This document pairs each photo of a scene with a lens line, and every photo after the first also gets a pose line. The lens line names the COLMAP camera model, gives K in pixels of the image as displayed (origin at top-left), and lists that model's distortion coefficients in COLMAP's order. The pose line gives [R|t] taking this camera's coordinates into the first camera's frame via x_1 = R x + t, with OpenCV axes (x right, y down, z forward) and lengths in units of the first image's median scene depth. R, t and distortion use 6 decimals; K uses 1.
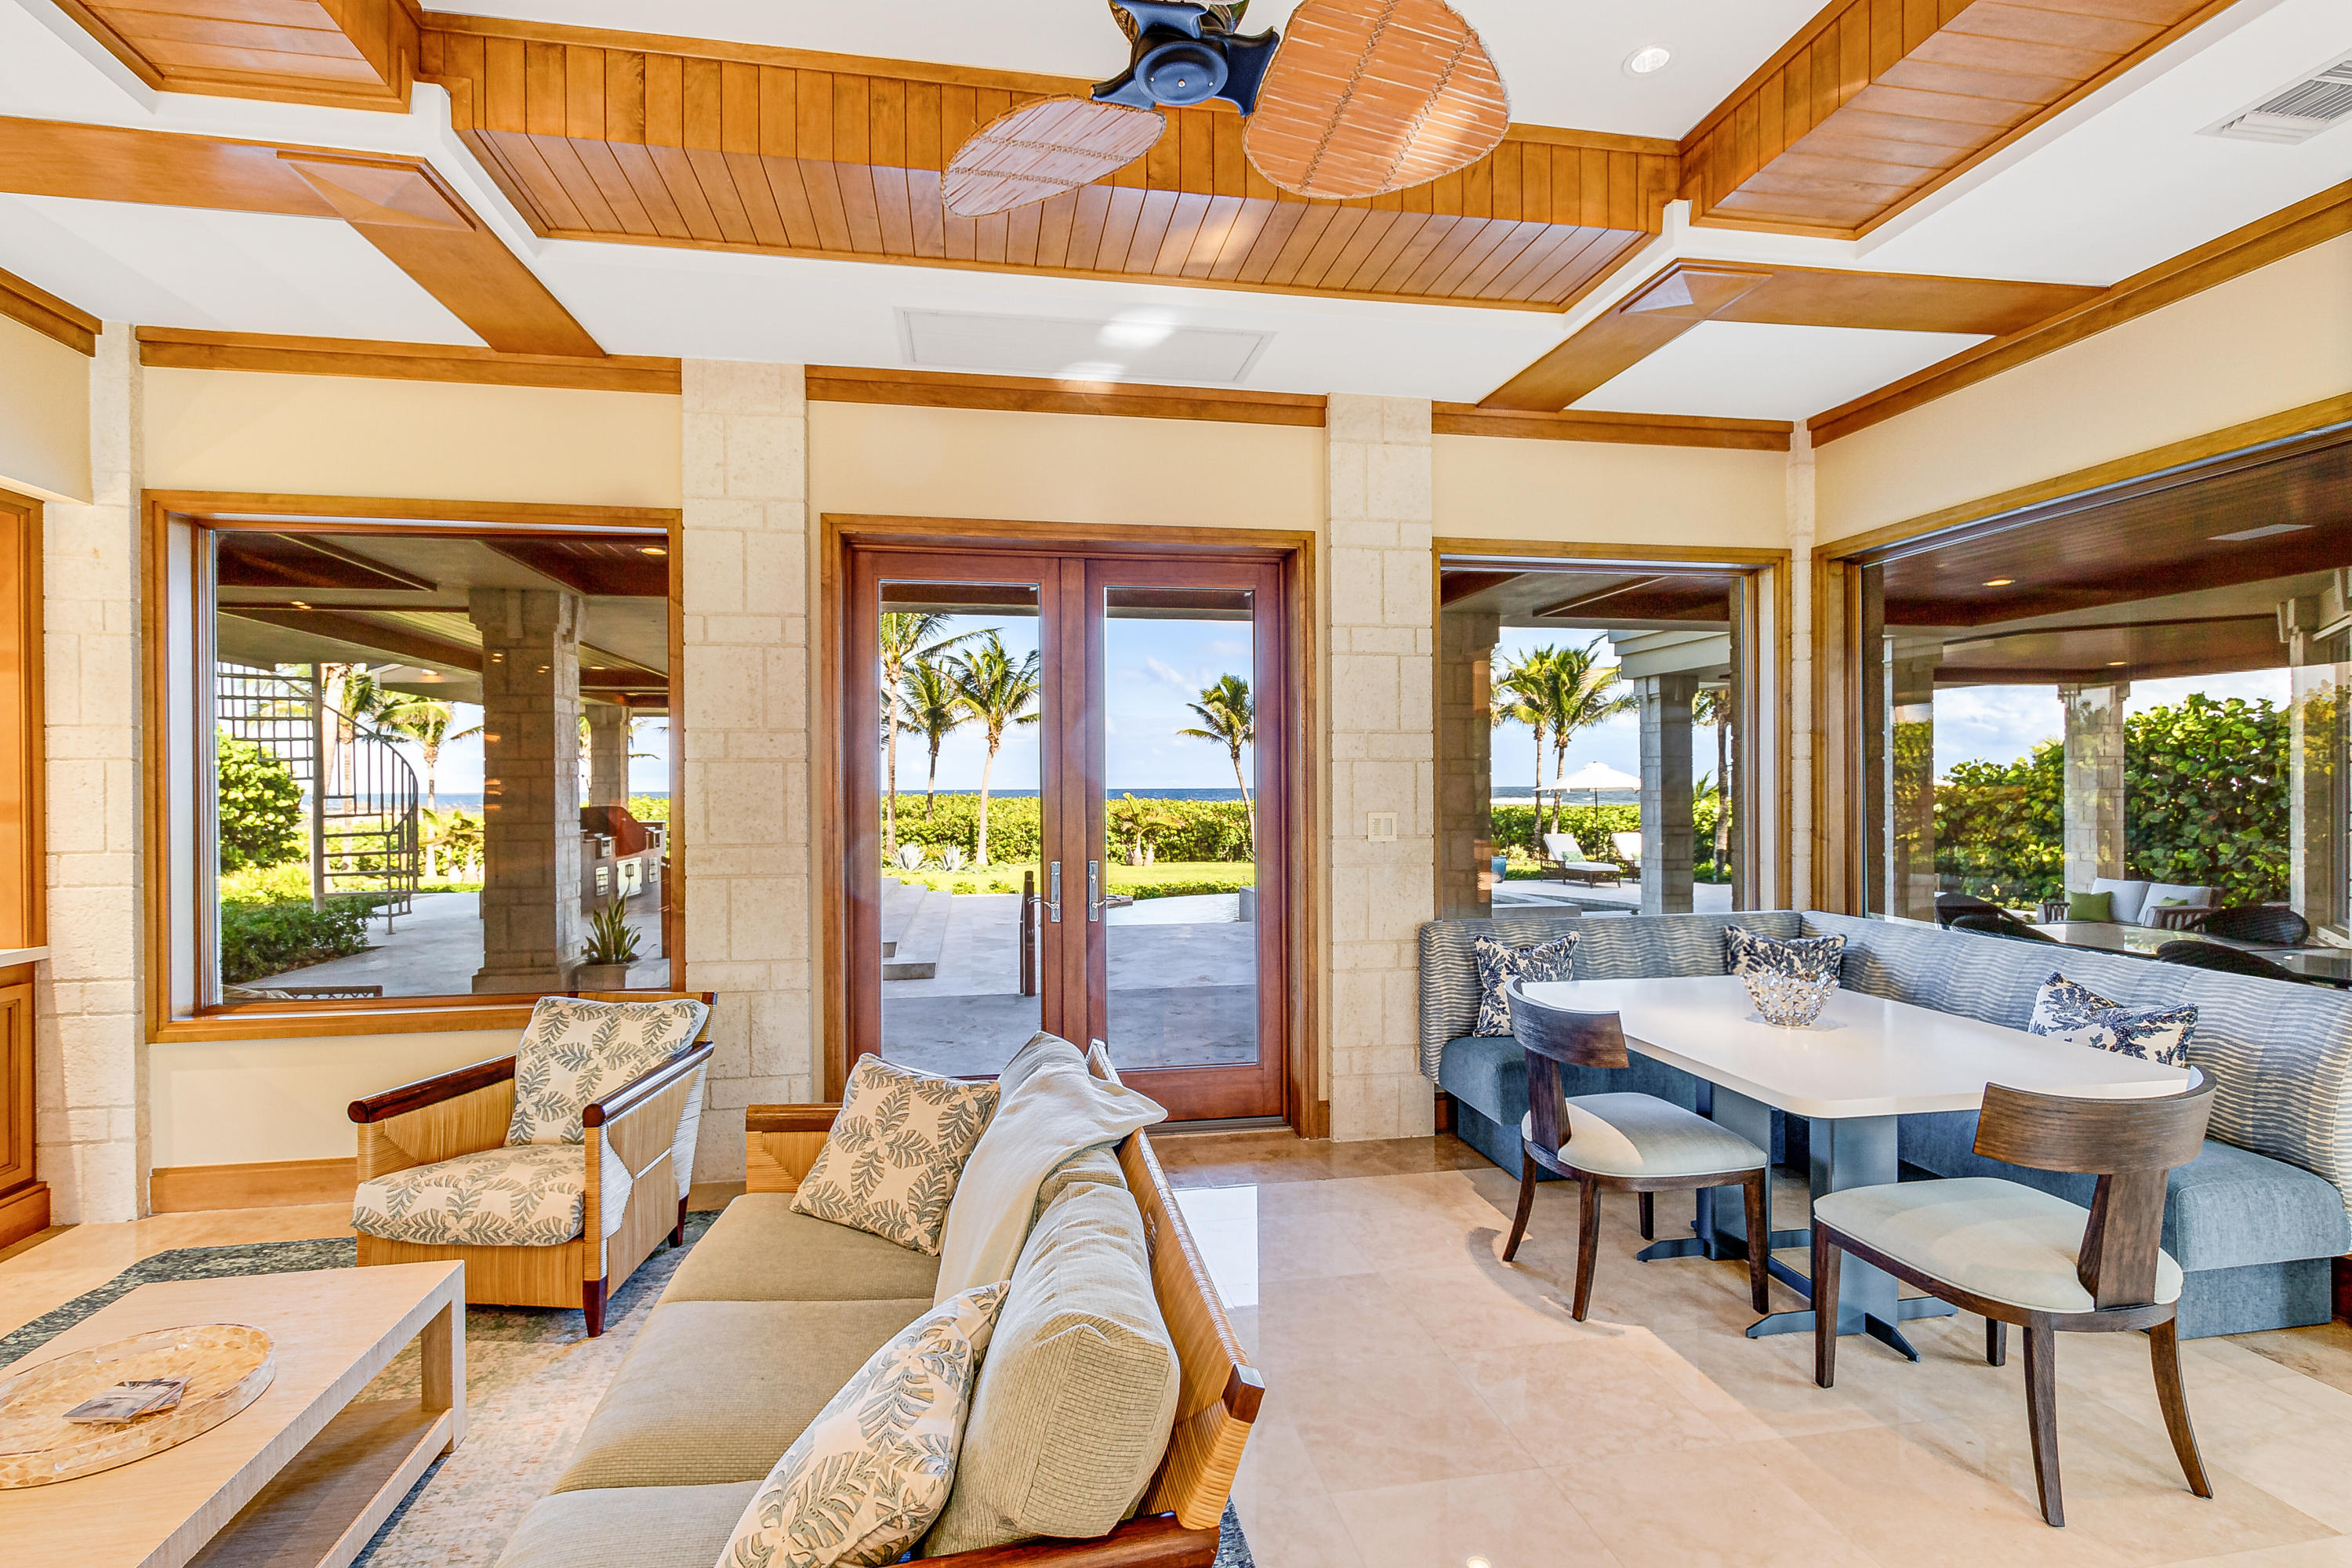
lens RADIAL K [[1060.1, 0, 1175.7], [0, 1060.1, 787.4], [0, 0, 1]] dist [0.008609, -0.001507]
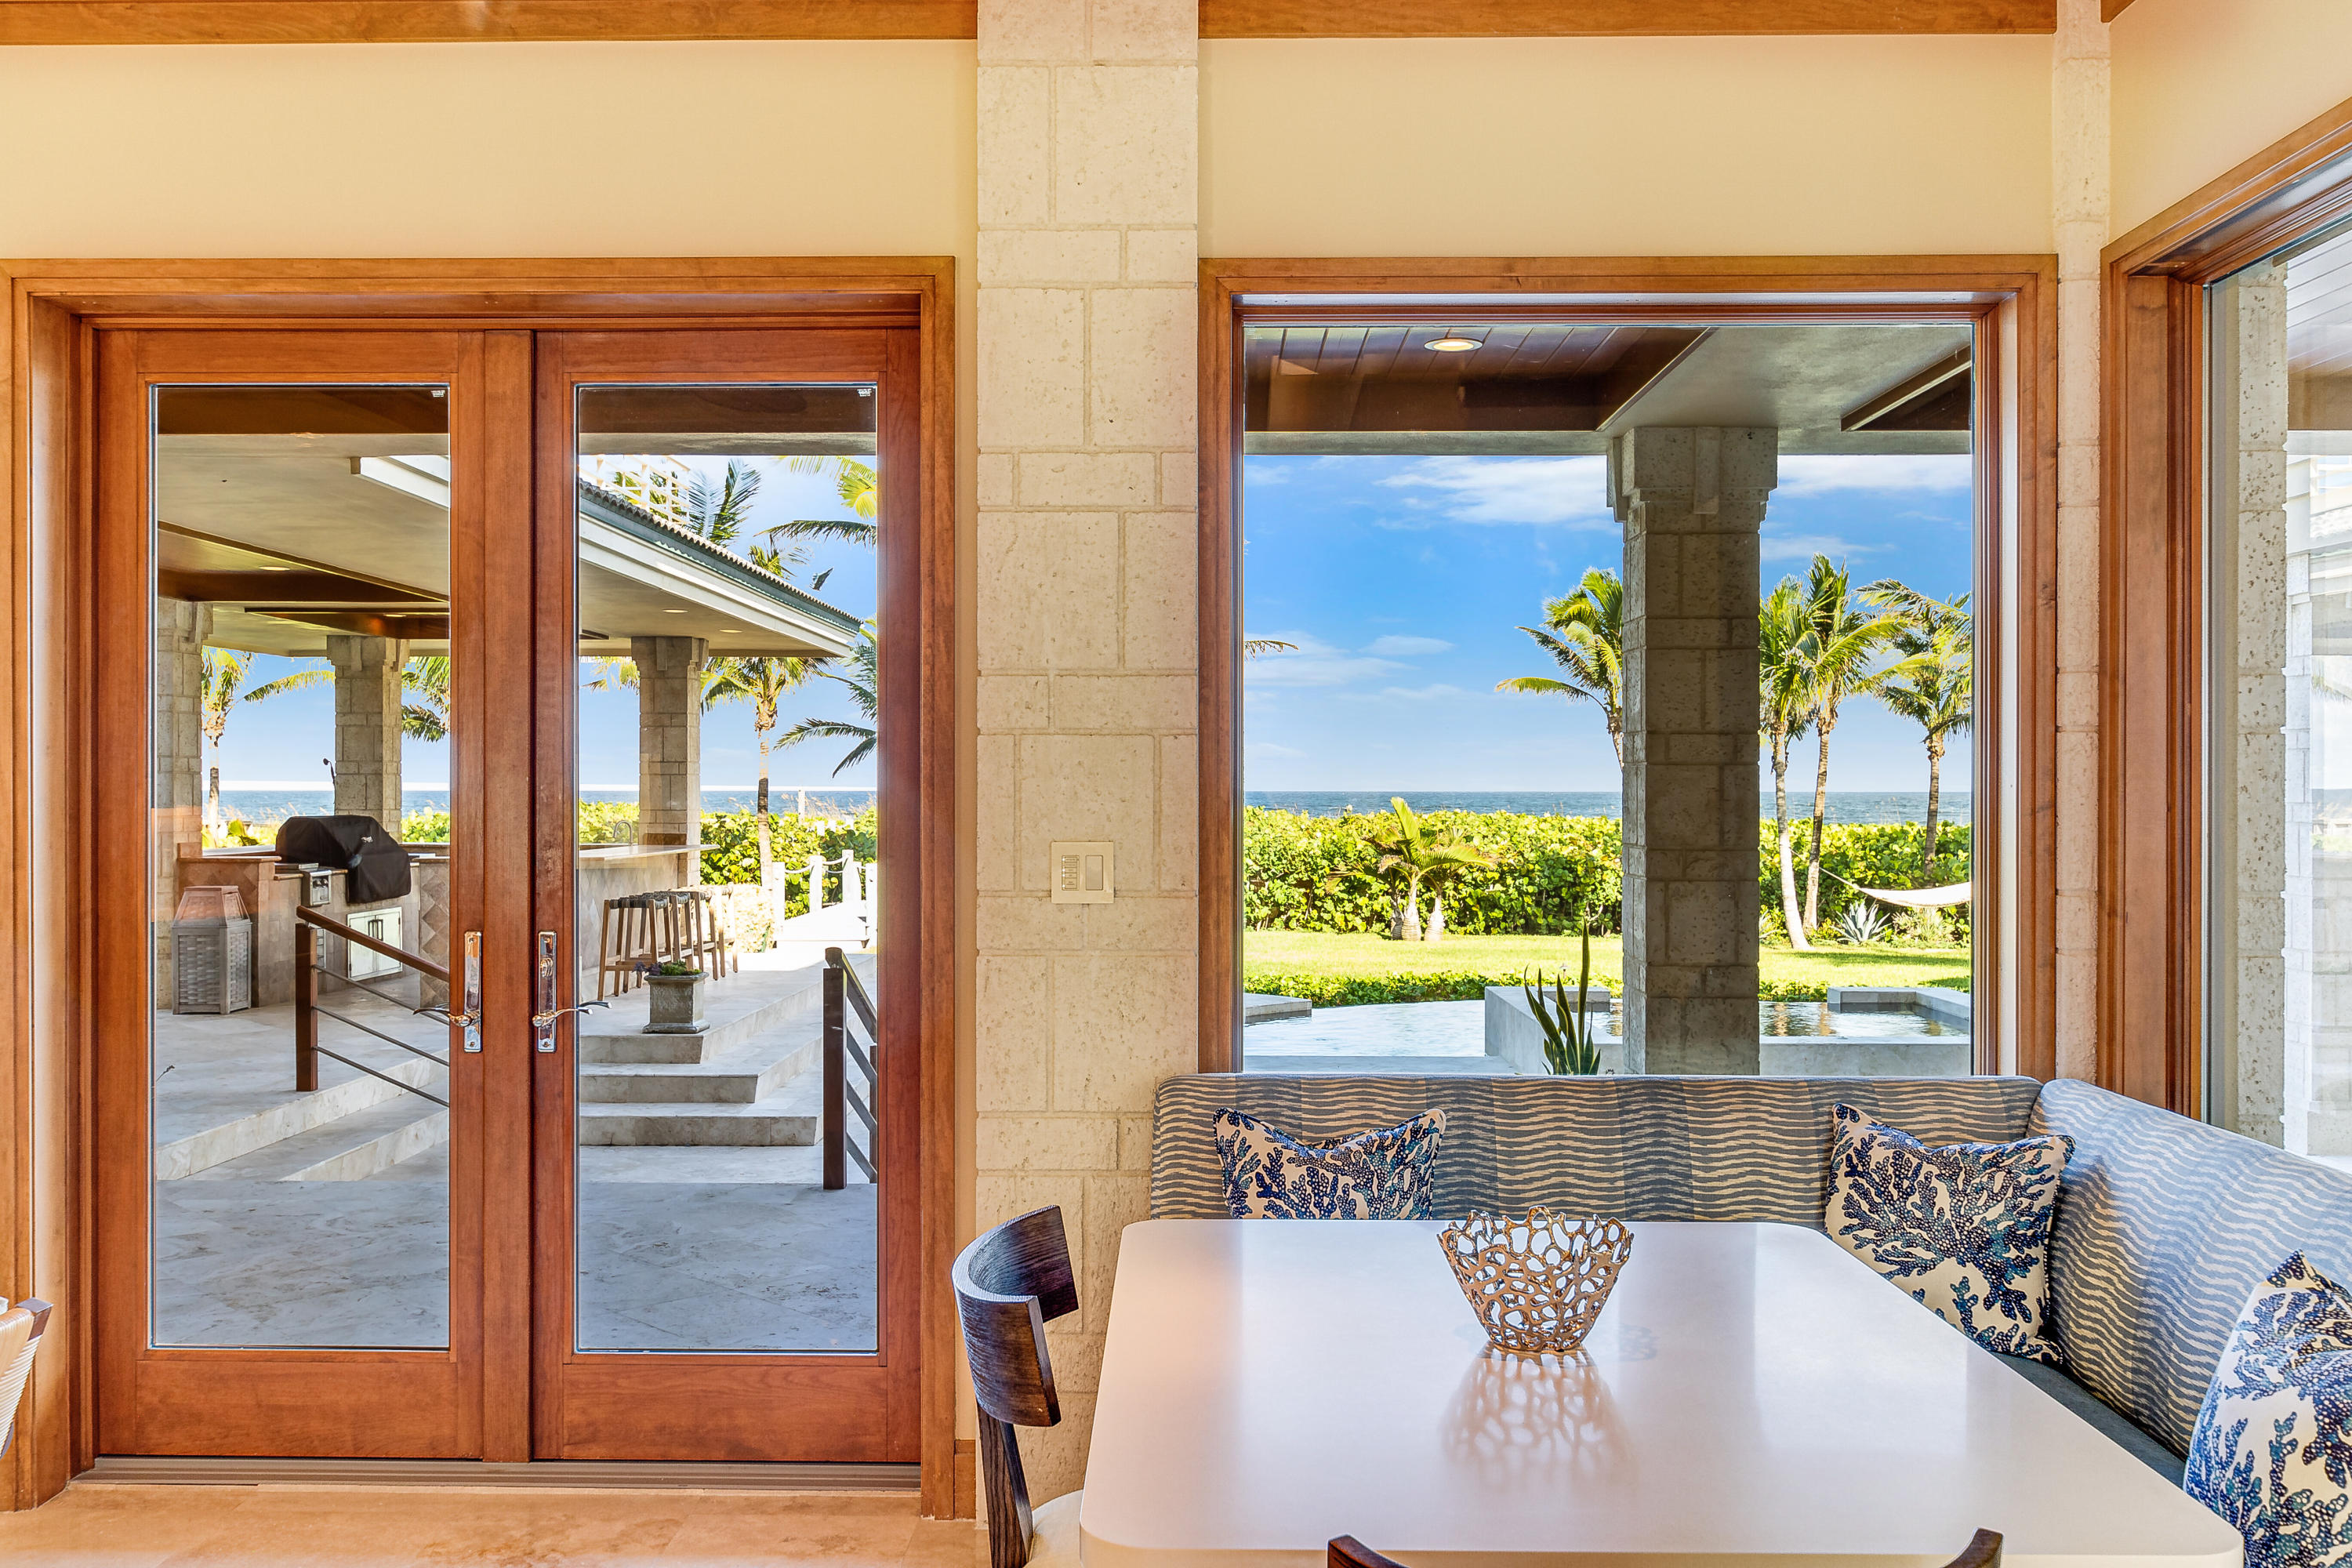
lens RADIAL K [[2018.2, 0, 1206.8], [0, 2018.2, 787.3], [0, 0, 1]] dist [0.003337, -0.016975]
pose [[0.983162, 0.006717, -0.182614, 0.406293], [-0.006811, 0.999977, 0.000113, -0.001495], [0.182611, 0.001133, 0.983185, 0.119675]]
